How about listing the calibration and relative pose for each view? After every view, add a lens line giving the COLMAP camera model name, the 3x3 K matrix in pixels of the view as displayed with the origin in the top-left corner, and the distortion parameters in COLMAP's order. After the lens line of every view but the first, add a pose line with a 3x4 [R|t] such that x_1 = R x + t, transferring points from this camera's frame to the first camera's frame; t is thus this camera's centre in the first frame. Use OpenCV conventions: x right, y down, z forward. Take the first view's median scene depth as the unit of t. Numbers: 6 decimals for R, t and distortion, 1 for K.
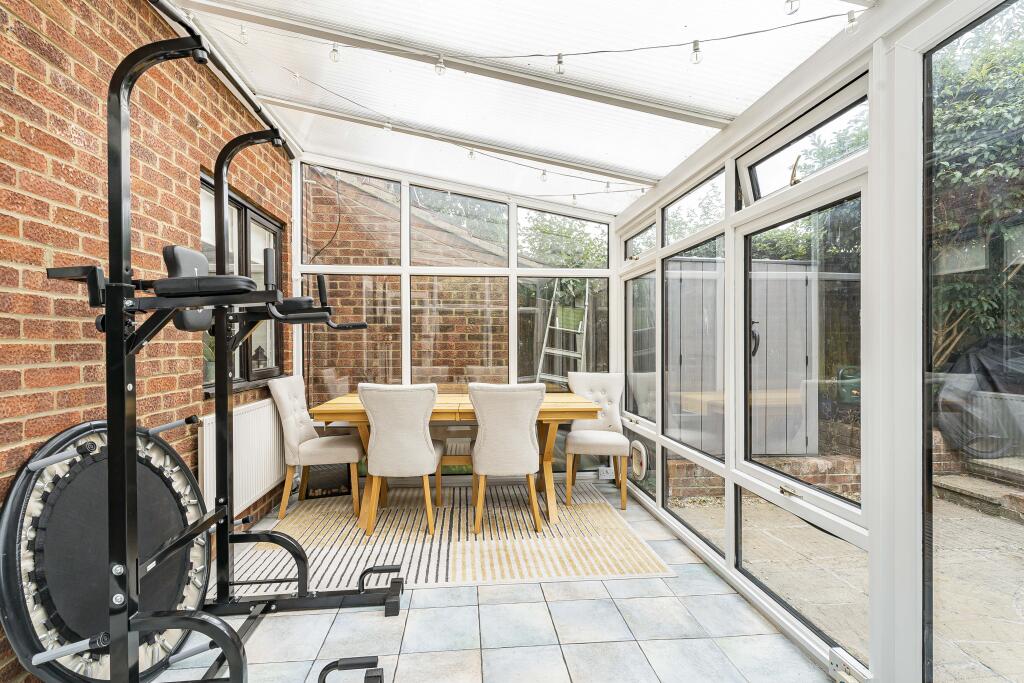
lens RADIAL K [[469.4, 0, 510.7], [0, 469.4, 341.7], [0, 0, 1]] dist [-0.002784, -0.000411]
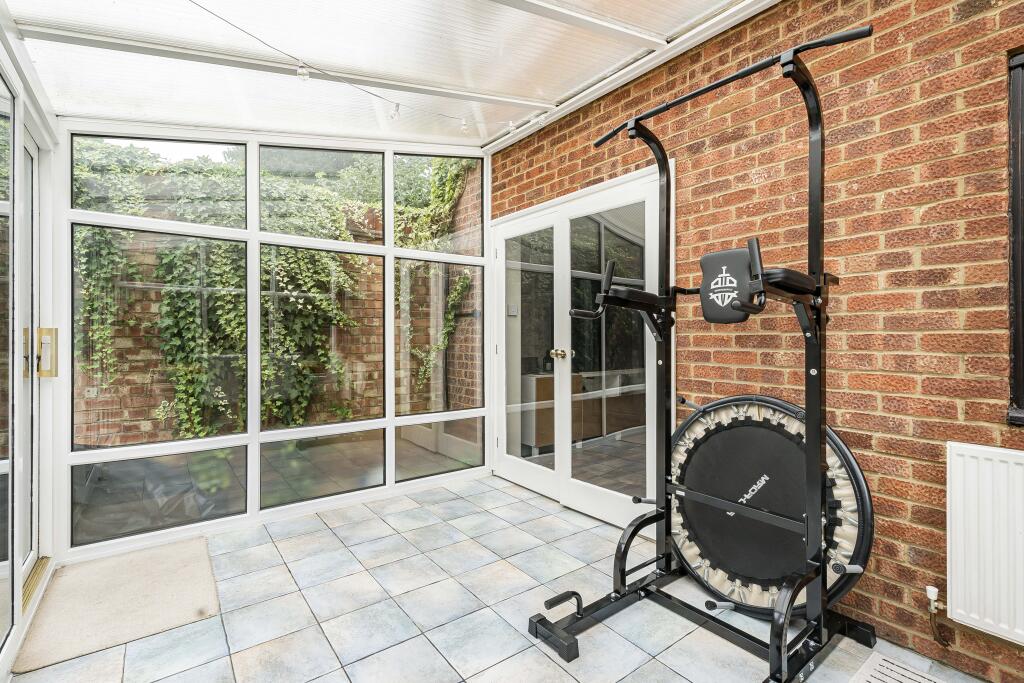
lens RADIAL K [[469.4, 0, 512.6], [0, 469.4, 338.6], [0, 0, 1]] dist [-0.002784, -0.000411]
pose [[-0.852827, 0.012738, -0.522038, 0.365420], [0.008136, 0.999905, 0.011106, -0.005561], [0.522130, 0.005224, -0.852850, 1.839787]]
